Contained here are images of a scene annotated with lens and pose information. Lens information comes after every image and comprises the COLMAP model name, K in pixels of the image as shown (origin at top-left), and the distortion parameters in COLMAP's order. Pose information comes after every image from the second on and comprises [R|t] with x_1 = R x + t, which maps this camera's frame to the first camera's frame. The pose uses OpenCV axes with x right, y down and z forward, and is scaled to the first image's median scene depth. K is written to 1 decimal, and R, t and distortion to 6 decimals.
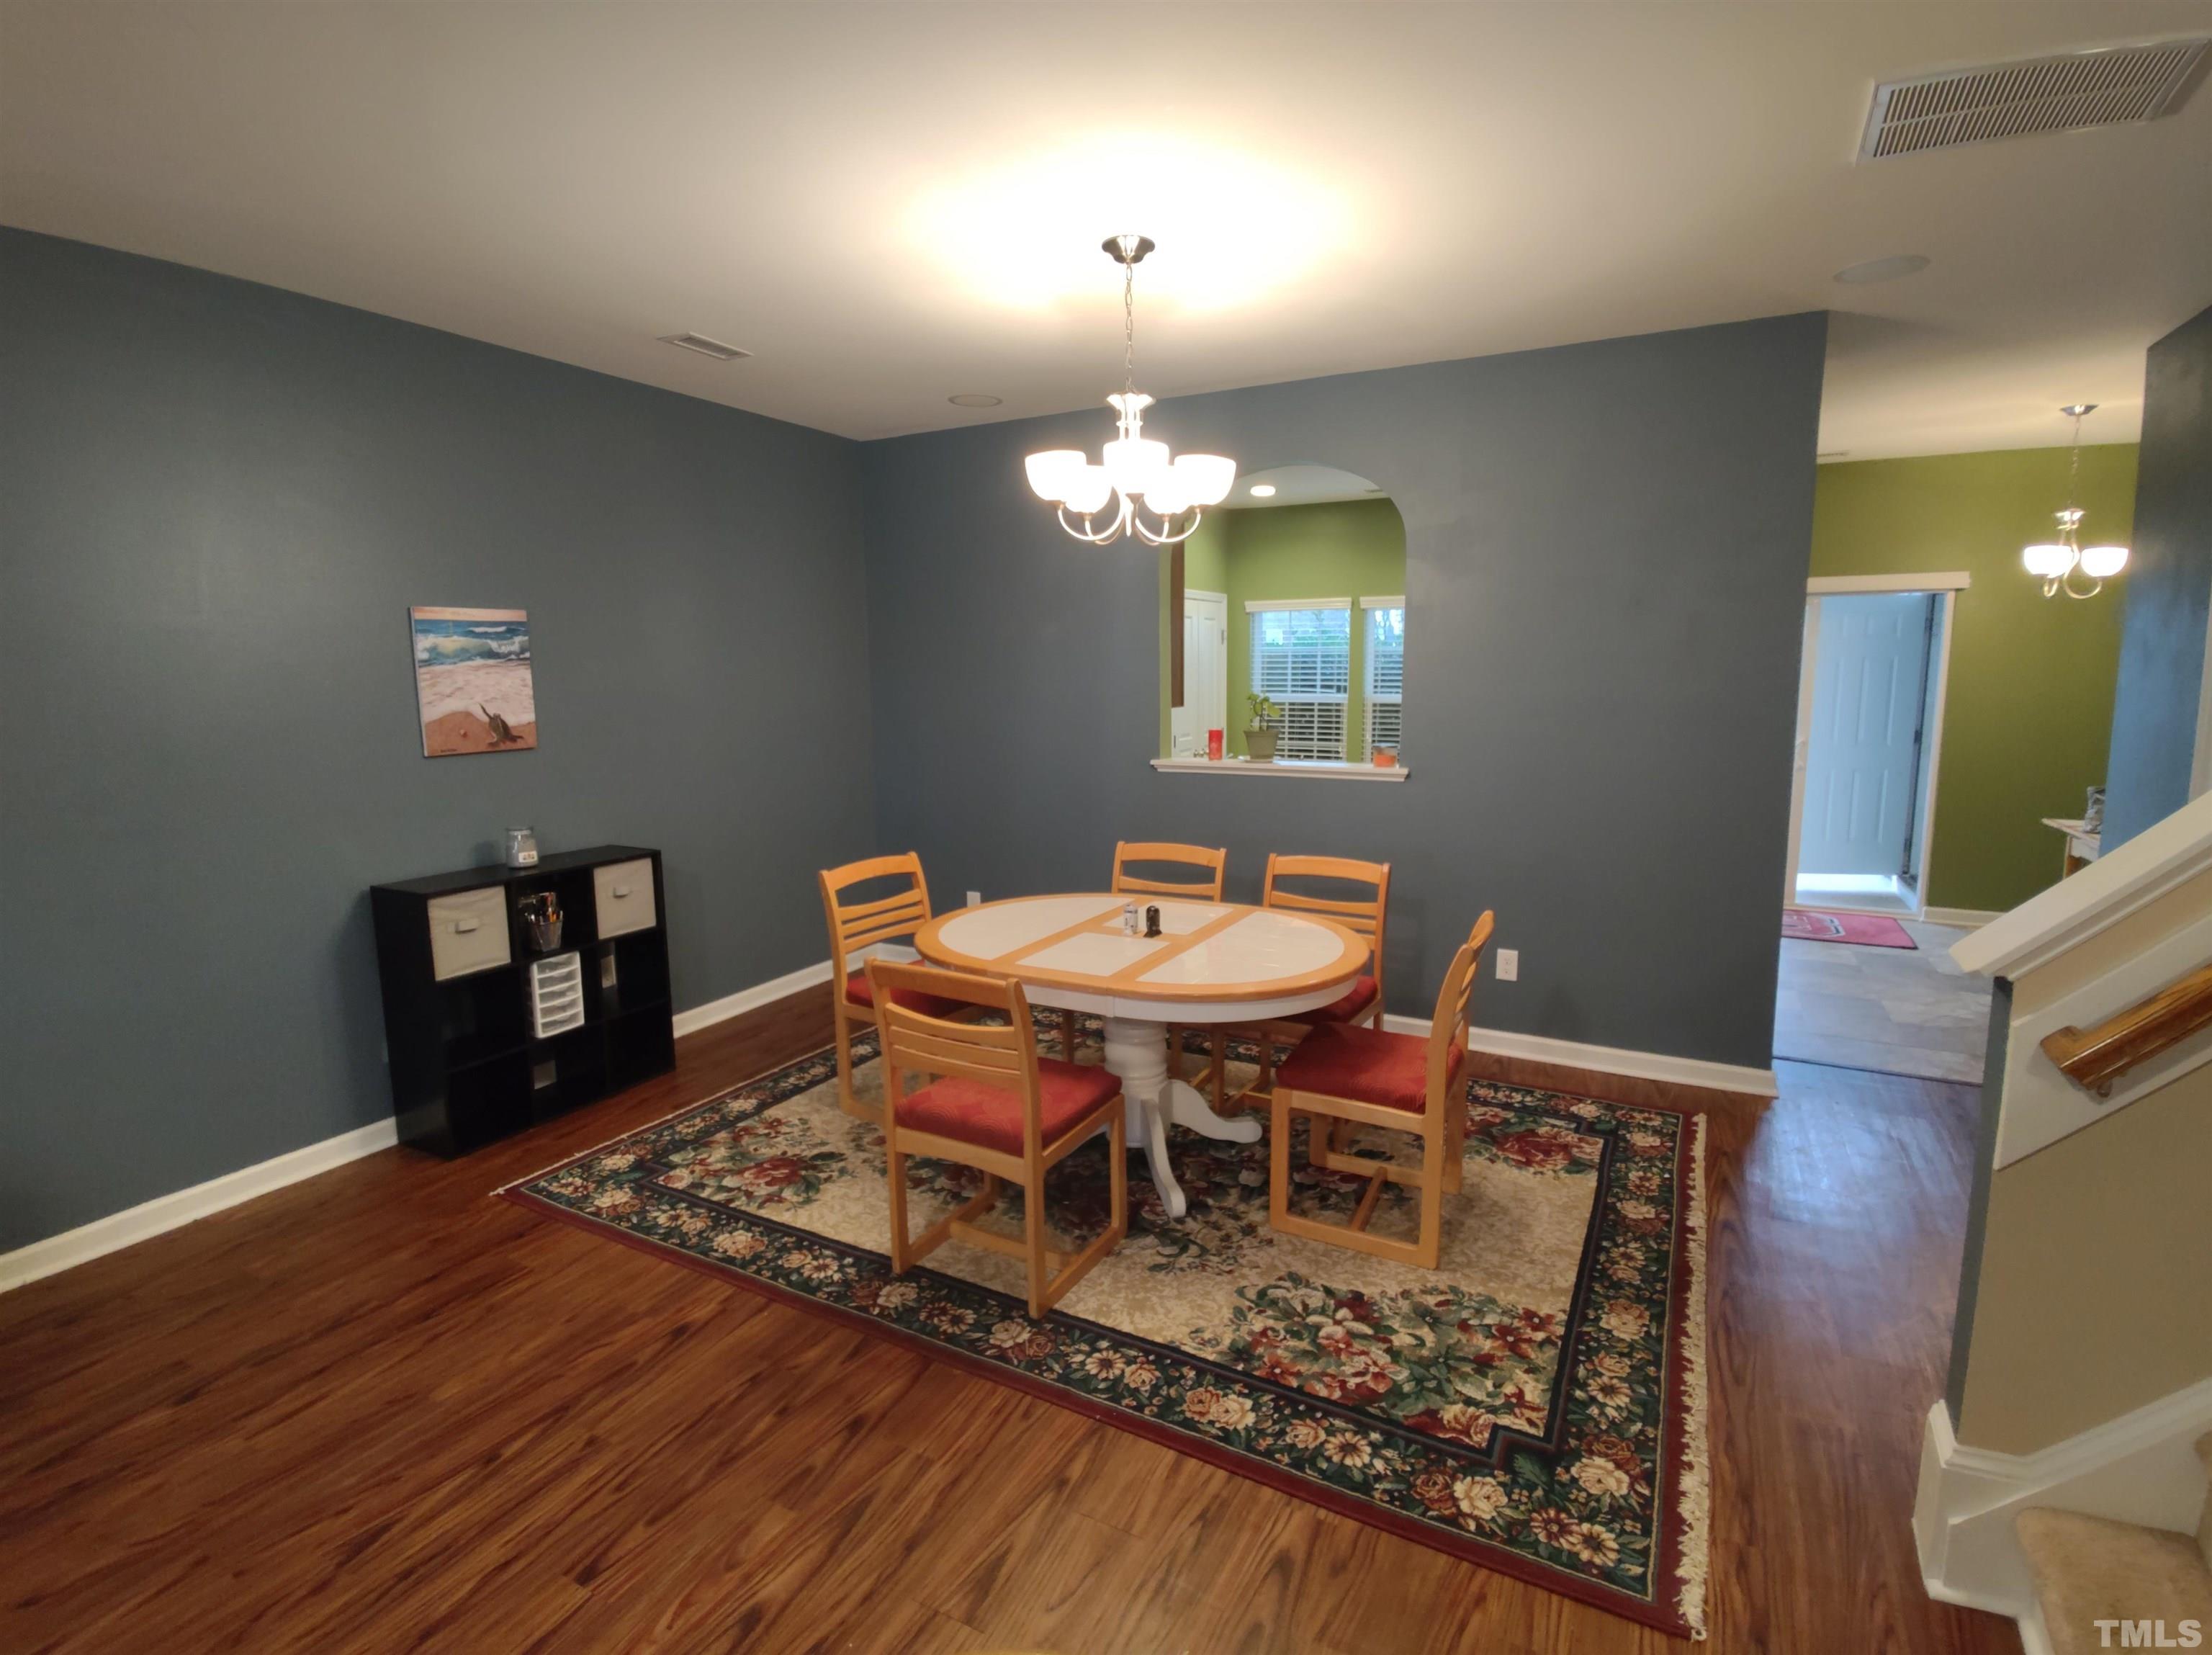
lens RADIAL K [[1063.2, 0, 1104.8], [0, 1063.2, 808.0], [0, 0, 1]] dist [0.015624, -0.025600]
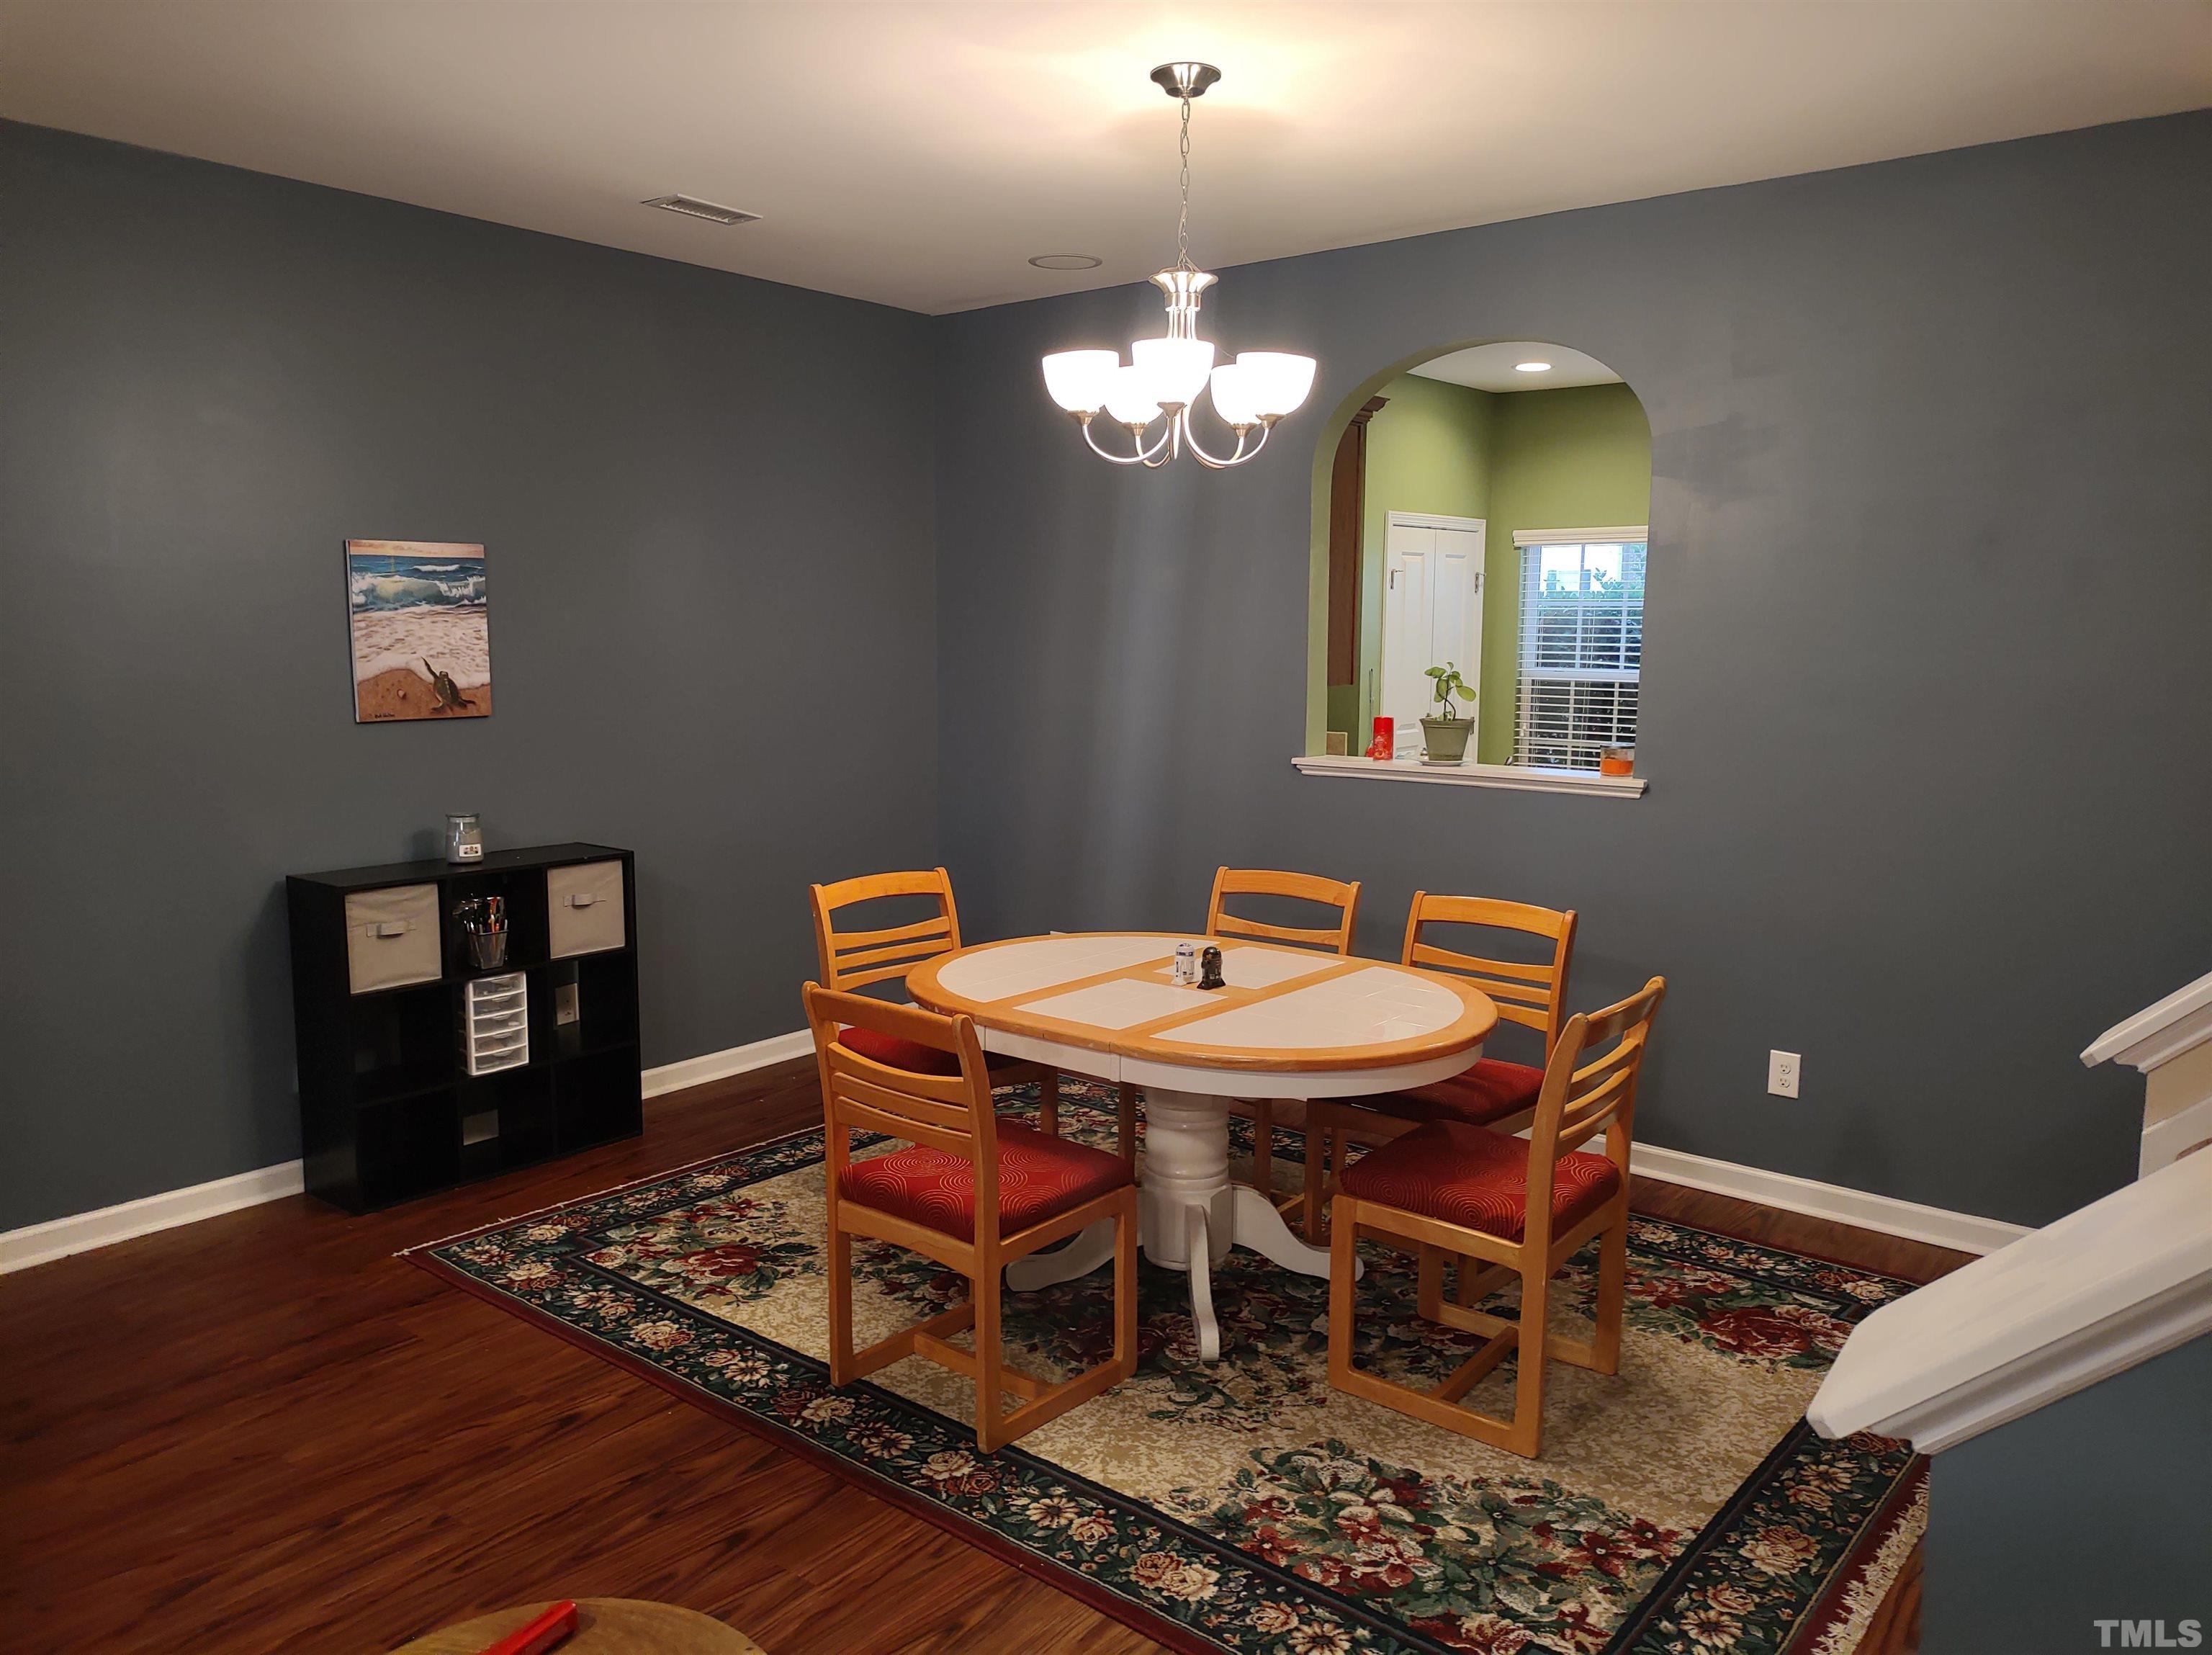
lens RADIAL K [[1633.3, 0, 1106.0], [0, 1633.3, 827.5], [0, 0, 1]] dist [0.043747, -0.036190]
pose [[0.980535, 0.039541, -0.192324, 0.210552], [-0.040468, 0.999180, -0.000893, 0.012631], [0.192131, 0.008659, 0.981331, -0.158666]]
